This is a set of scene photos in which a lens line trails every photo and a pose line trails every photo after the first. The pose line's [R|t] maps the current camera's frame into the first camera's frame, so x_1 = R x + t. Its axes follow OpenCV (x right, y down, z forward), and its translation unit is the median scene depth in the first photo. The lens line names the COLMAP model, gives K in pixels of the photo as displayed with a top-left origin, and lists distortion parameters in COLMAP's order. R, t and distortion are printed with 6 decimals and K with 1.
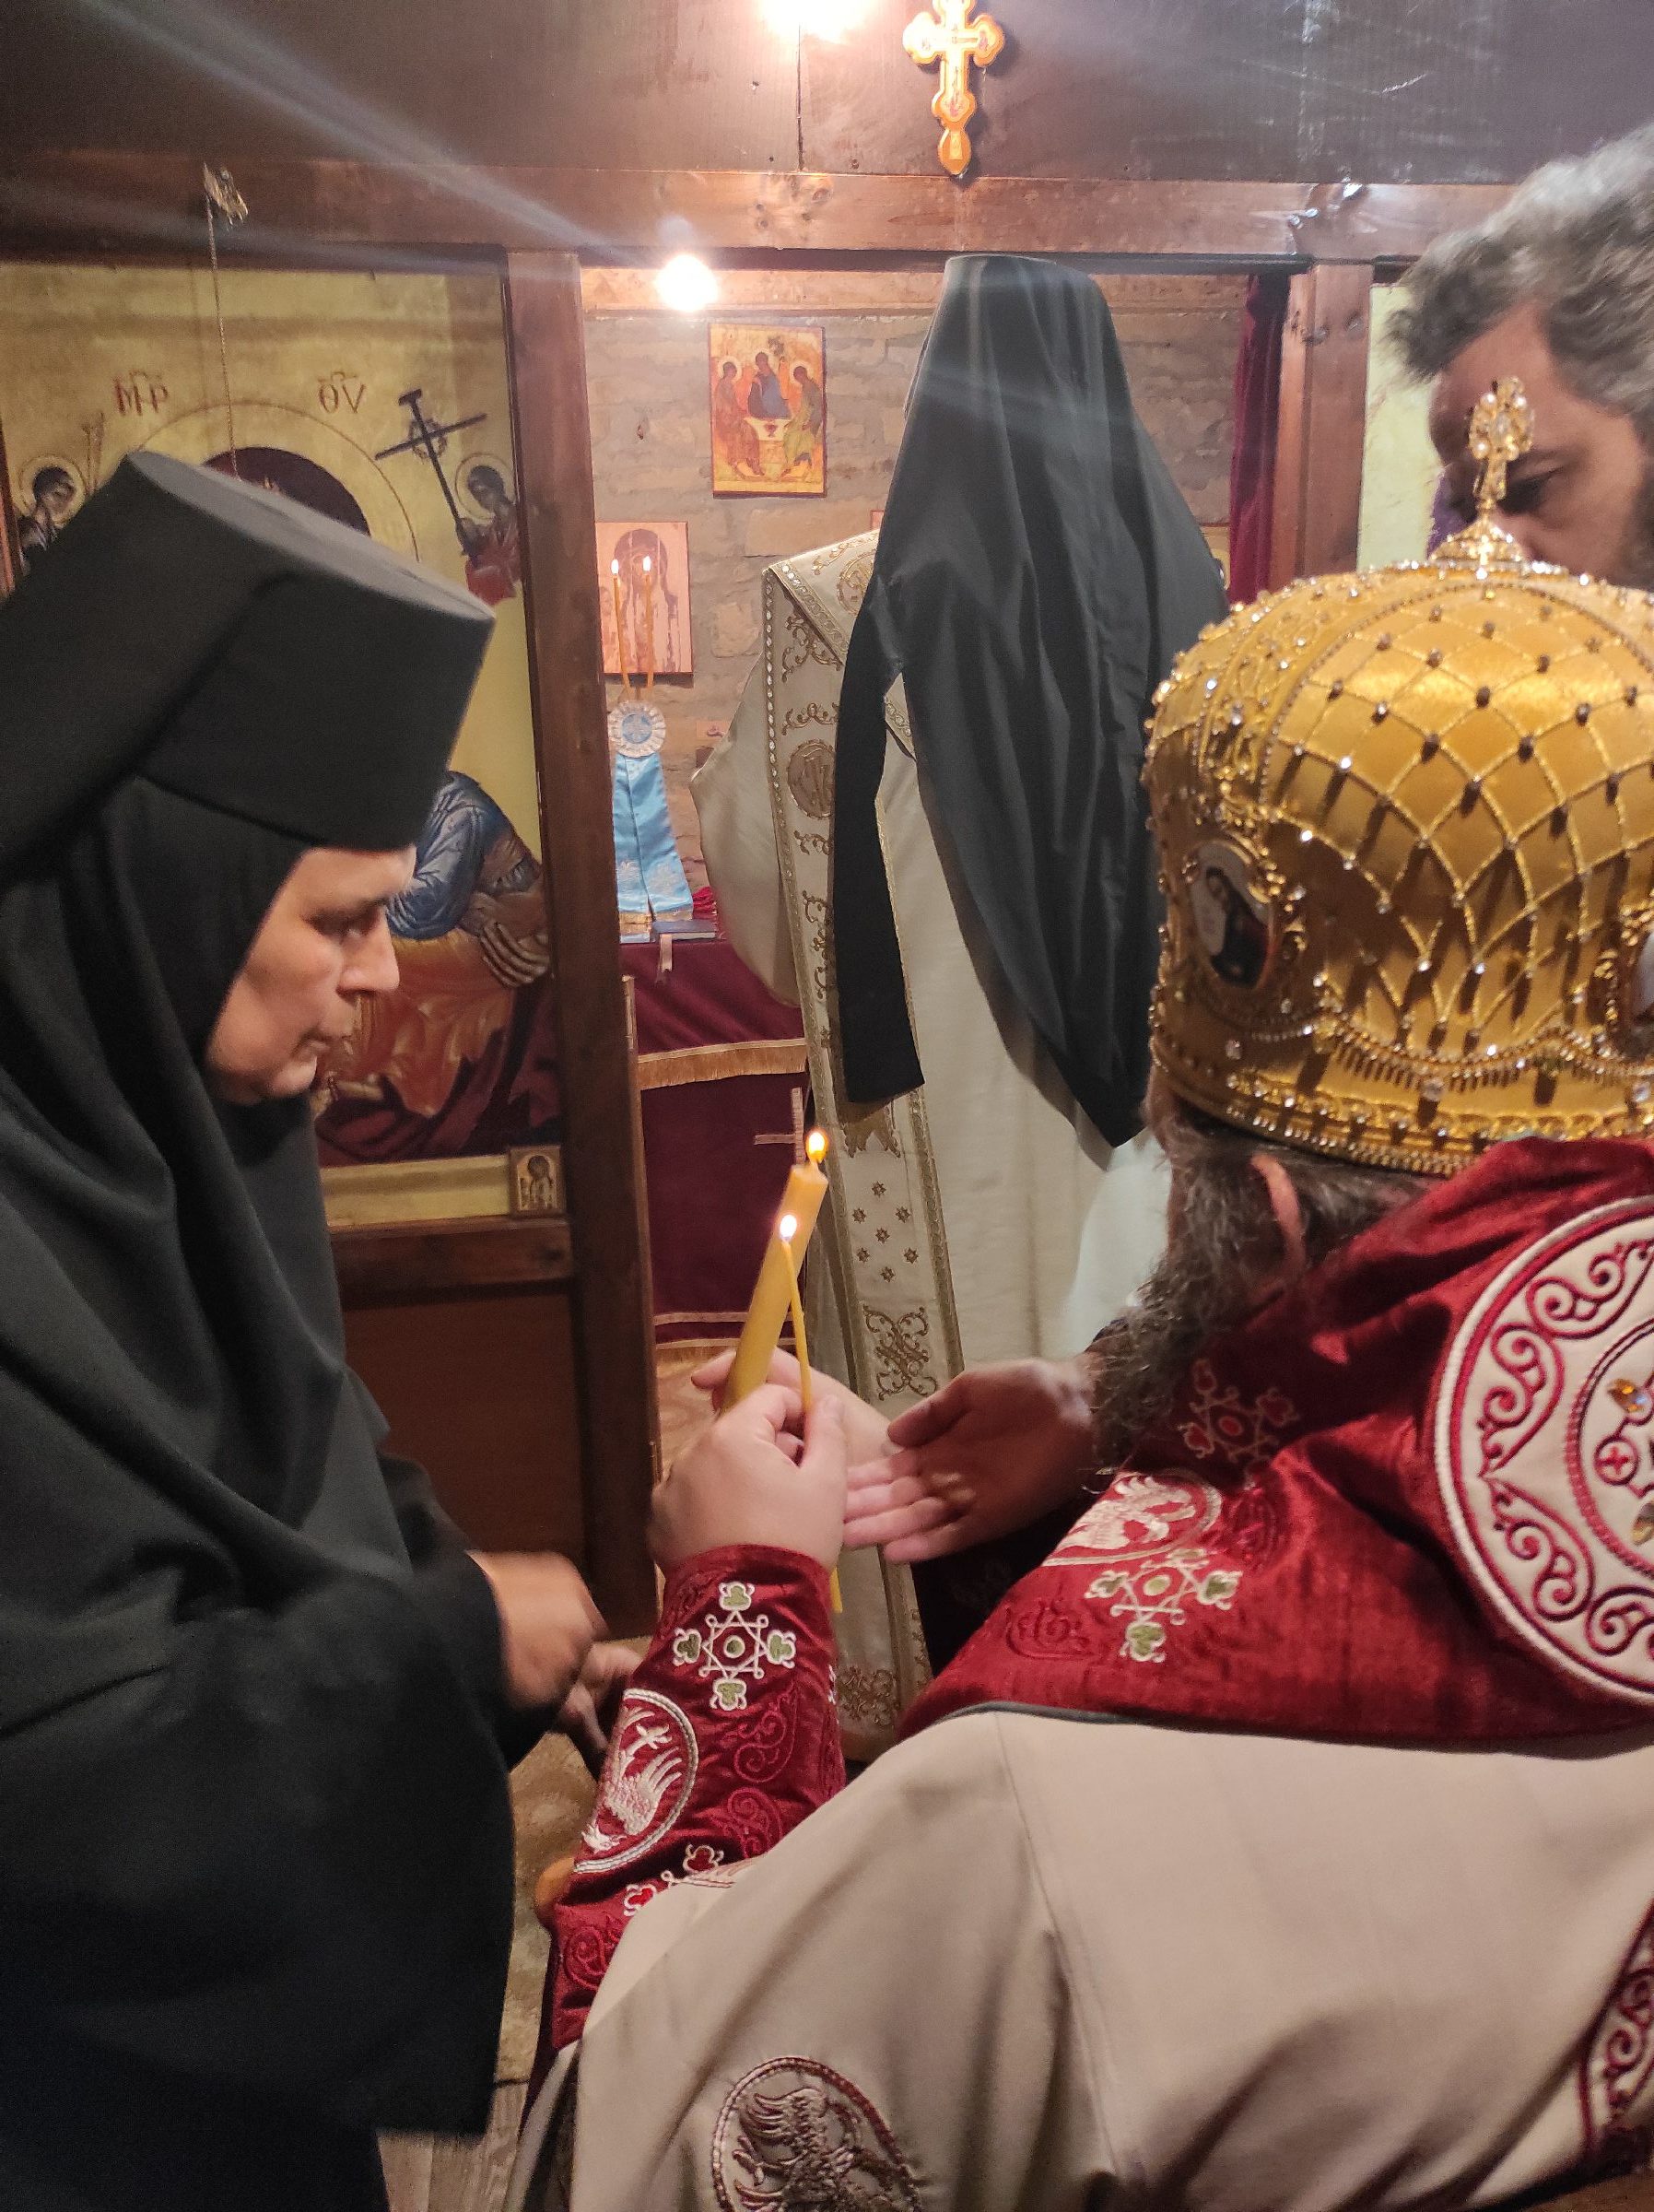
lens RADIAL K [[1637.0, 0, 826.2], [0, 1637.0, 1105.9], [0, 0, 1]] dist [0.033458, -0.016762]
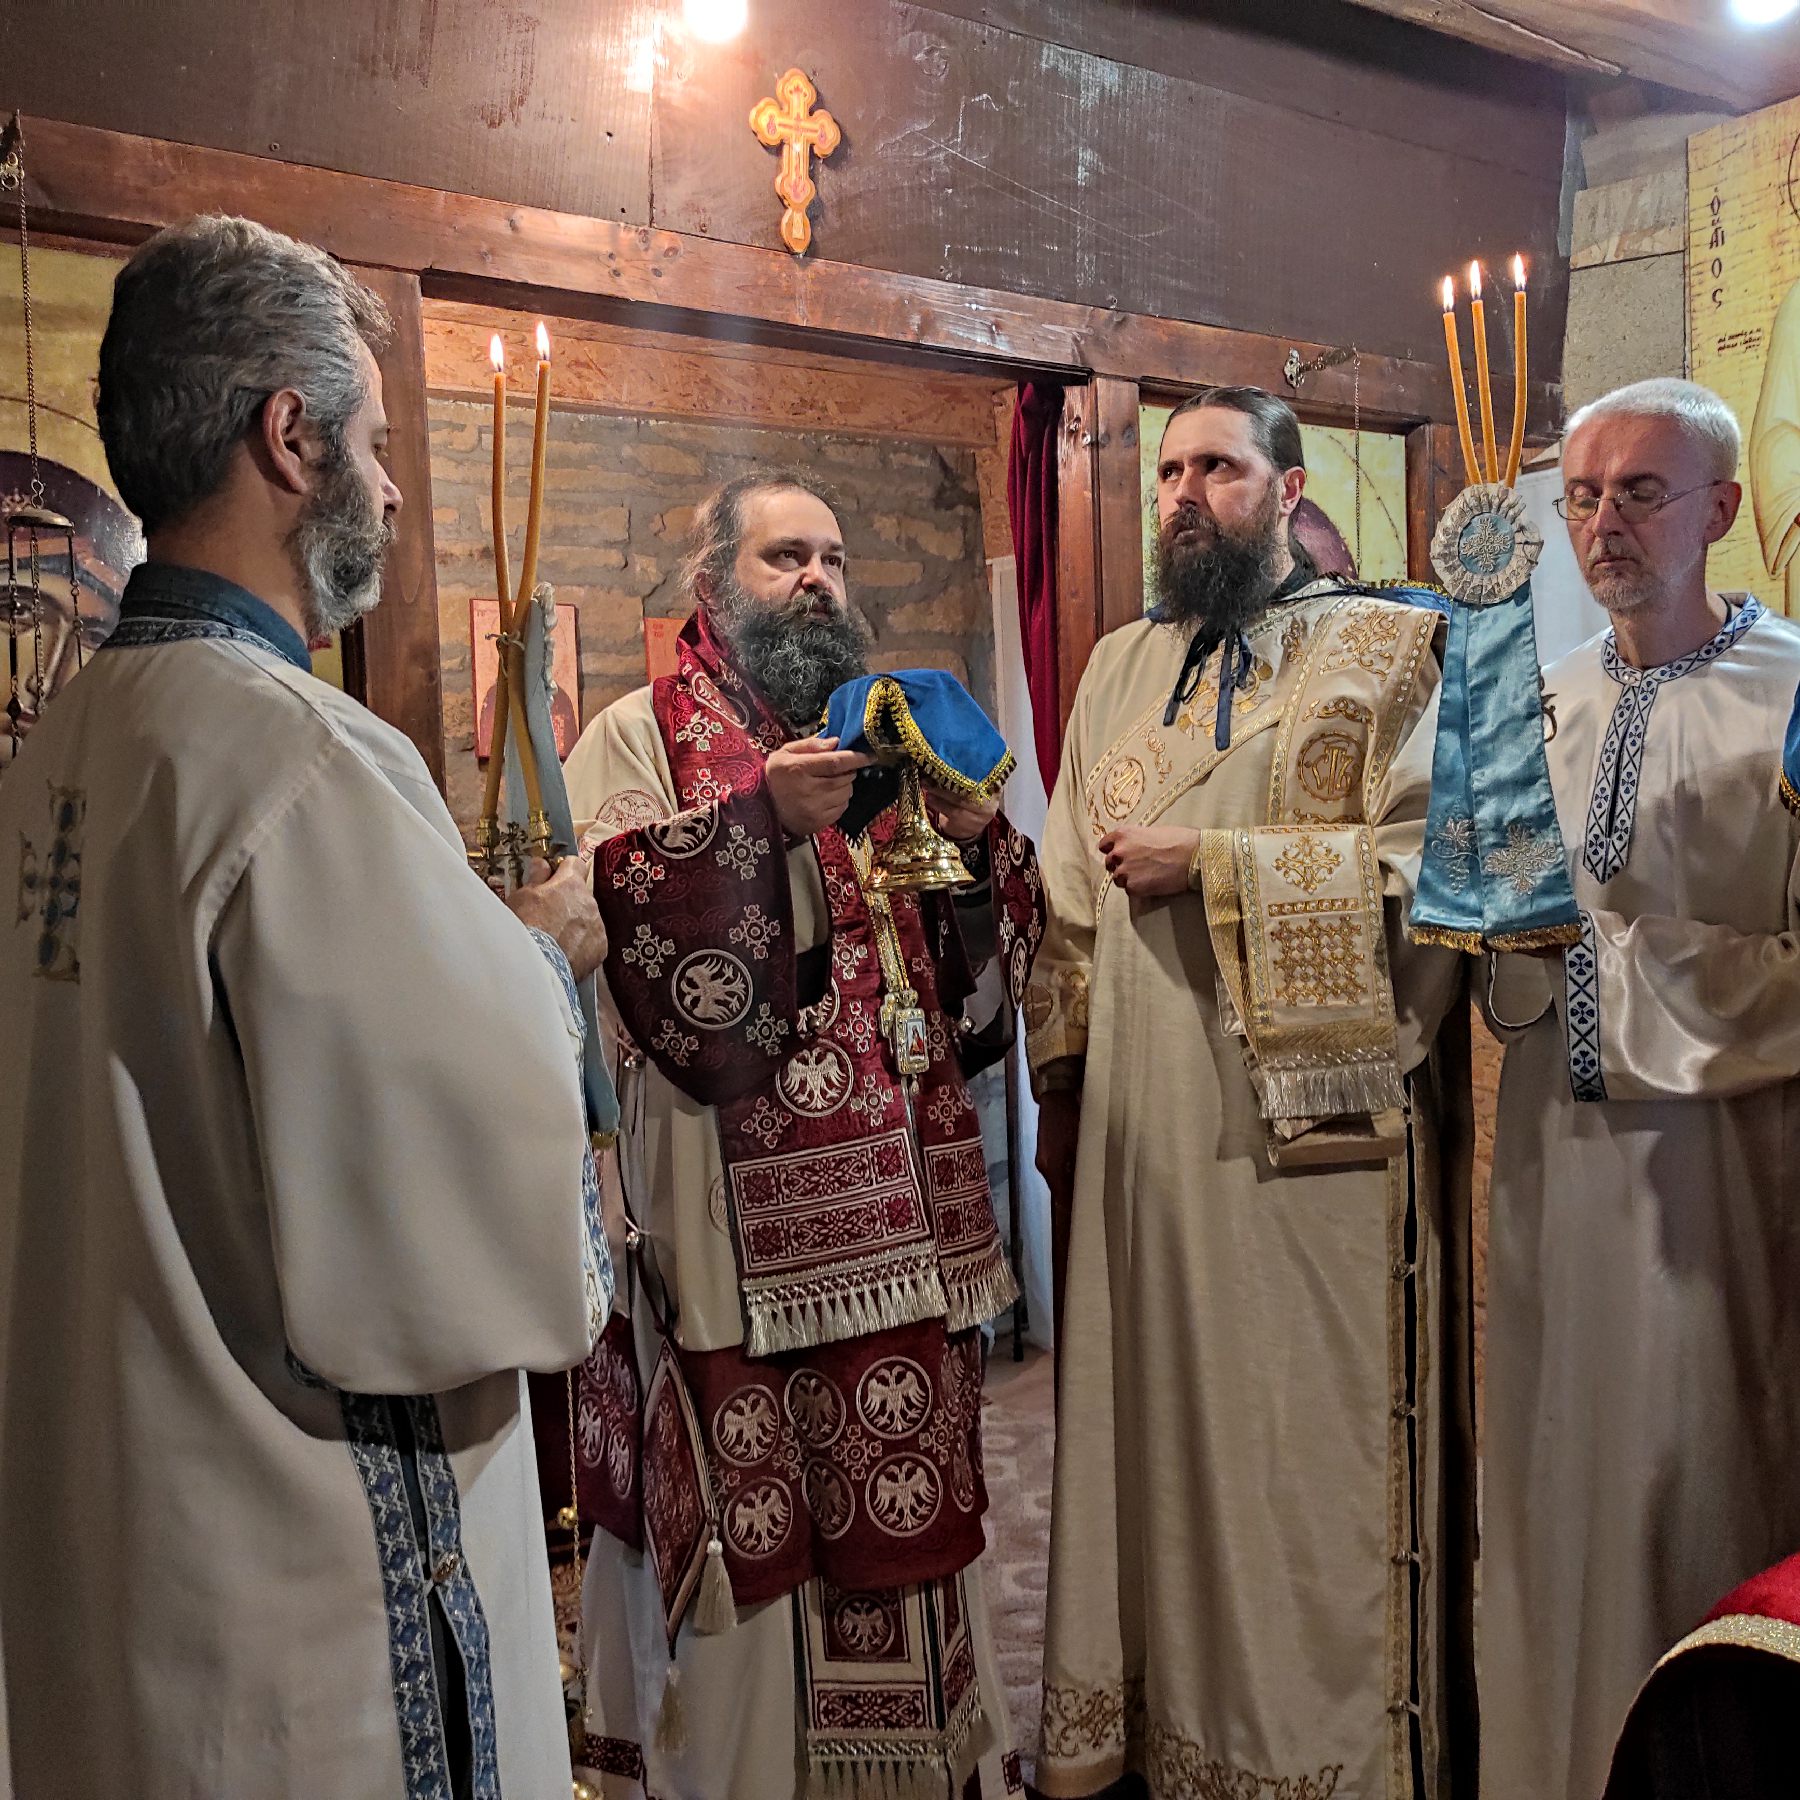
lens RADIAL K [[1790.0, 0, 906.5], [0, 1790.0, 912.1], [0, 0, 1]] dist [0.017662, 0.000000]
pose [[0.898813, -0.030983, 0.437235, -0.325012], [0.119167, 0.977200, -0.175723, 0.011940], [-0.421822, 0.210046, 0.882013, 0.111952]]
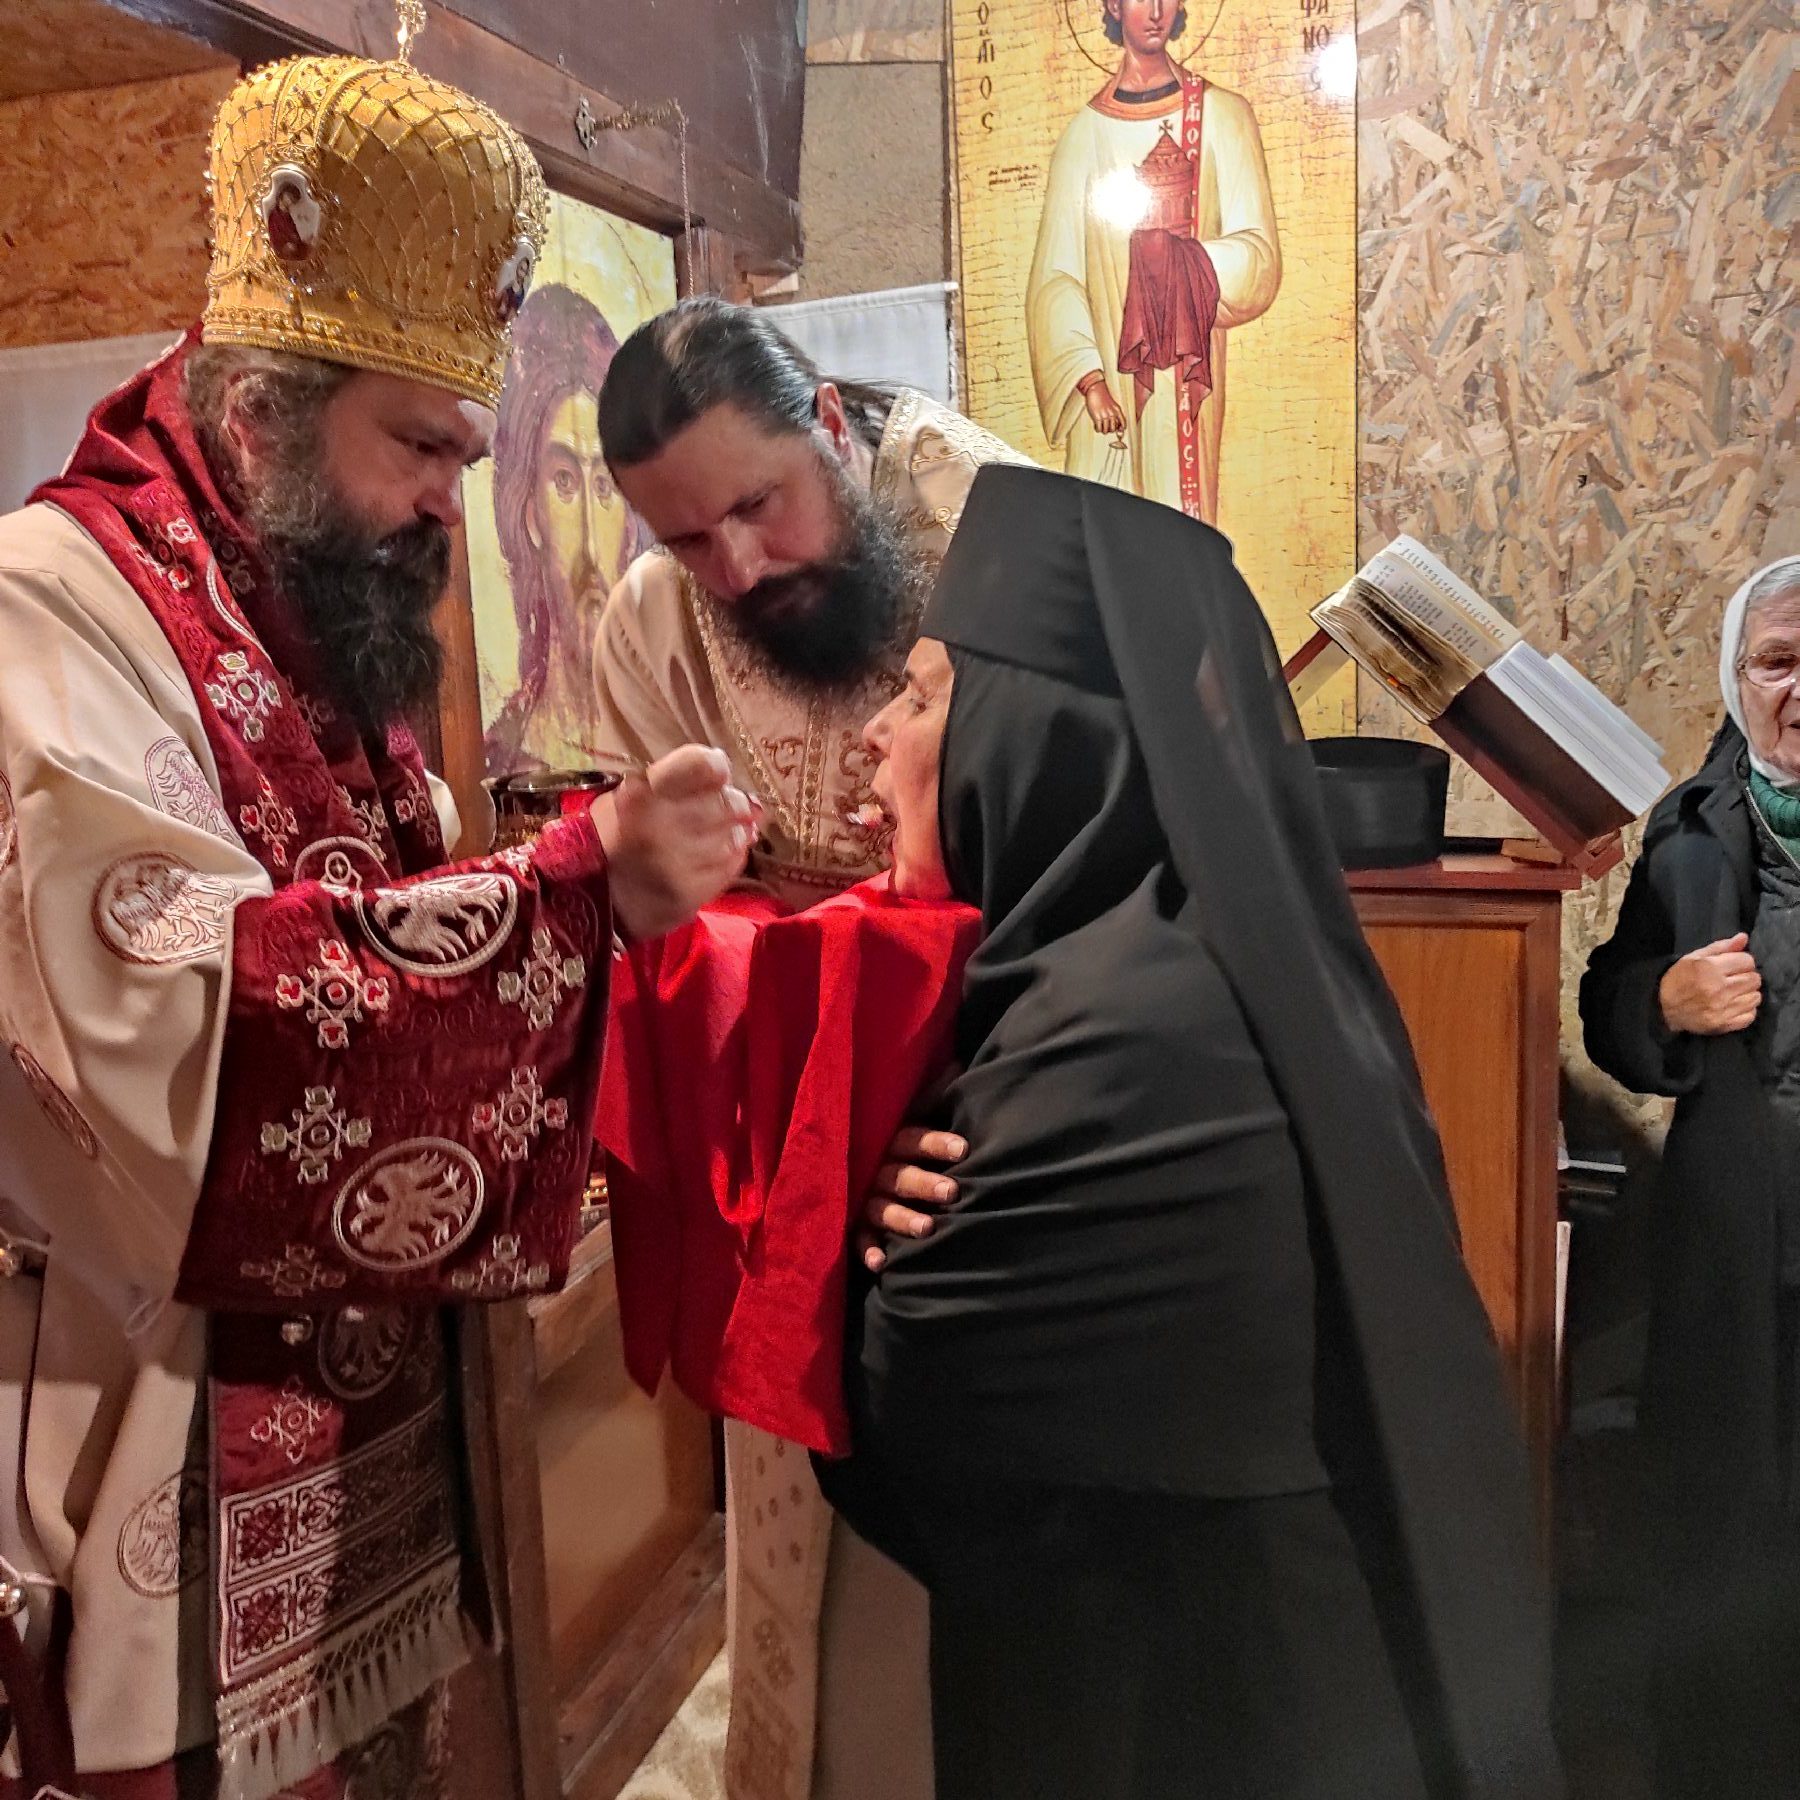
lens RADIAL K [[1790.0, 0, 903.2], [0, 1790.0, 920.0], [0, 0, 1]] dist [0.017662, 0.000000]
pose [[0.456329, -0.140636, 0.878627, -0.327678], [0.250946, 0.967690, 0.024559, -0.126561], [-0.853692, 0.209281, 0.476877, 0.522089]]
